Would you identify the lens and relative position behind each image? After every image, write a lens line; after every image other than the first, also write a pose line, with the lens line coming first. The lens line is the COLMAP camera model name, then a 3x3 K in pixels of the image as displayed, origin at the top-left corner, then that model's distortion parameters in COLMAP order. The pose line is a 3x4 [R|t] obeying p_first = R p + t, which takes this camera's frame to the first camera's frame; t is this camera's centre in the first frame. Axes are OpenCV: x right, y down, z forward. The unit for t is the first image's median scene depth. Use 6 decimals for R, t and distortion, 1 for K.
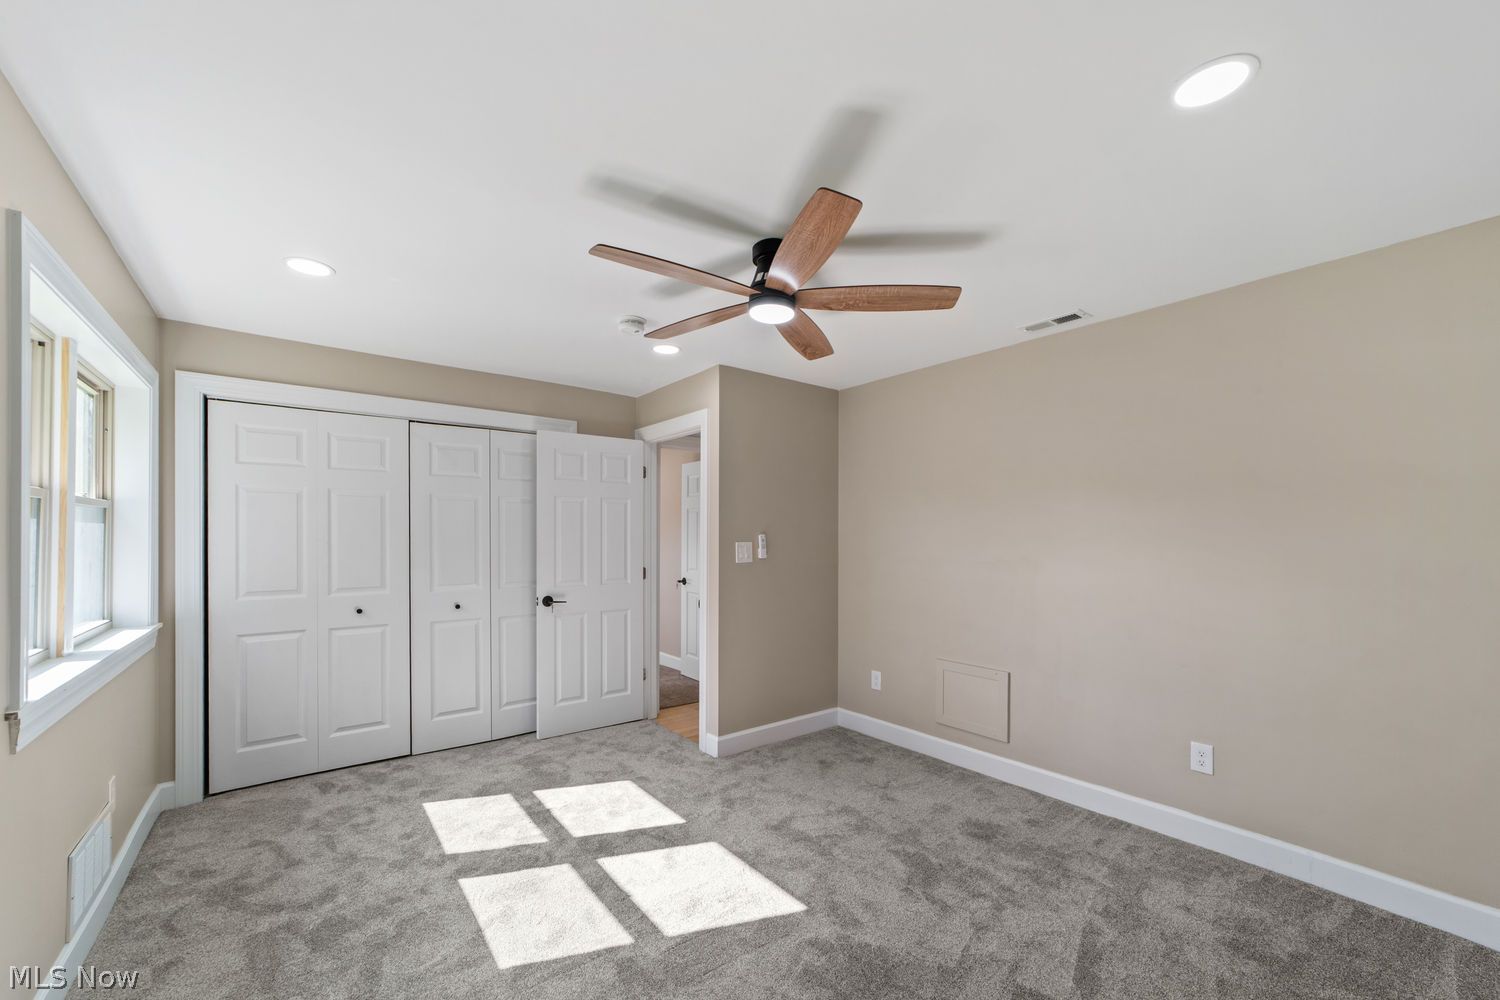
lens RADIAL K [[586.8, 0, 745.2], [0, 586.8, 517.5], [0, 0, 1]] dist [-0.019063, 0.008277]
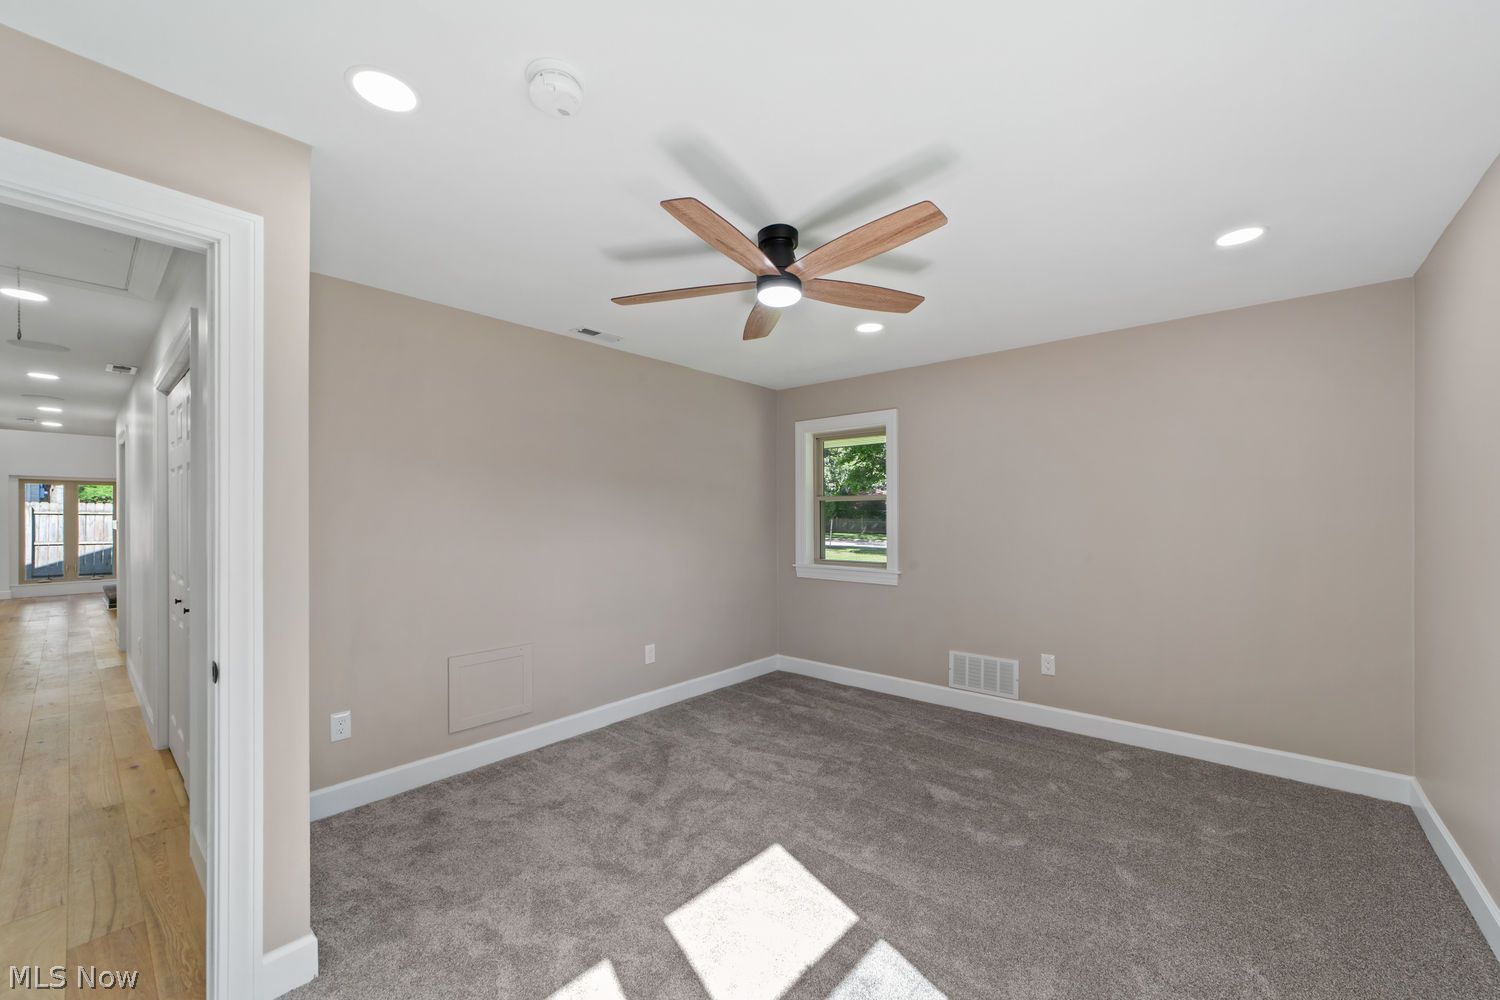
lens RADIAL K [[581.3, 0, 745.0], [0, 581.3, 505.9], [0, 0, 1]] dist [-0.017710, 0.008768]
pose [[-0.183792, 0.014934, 0.982852, -0.729142], [-0.027012, 0.999430, -0.020238, 0.036764], [-0.982594, -0.030268, -0.183284, 0.952537]]
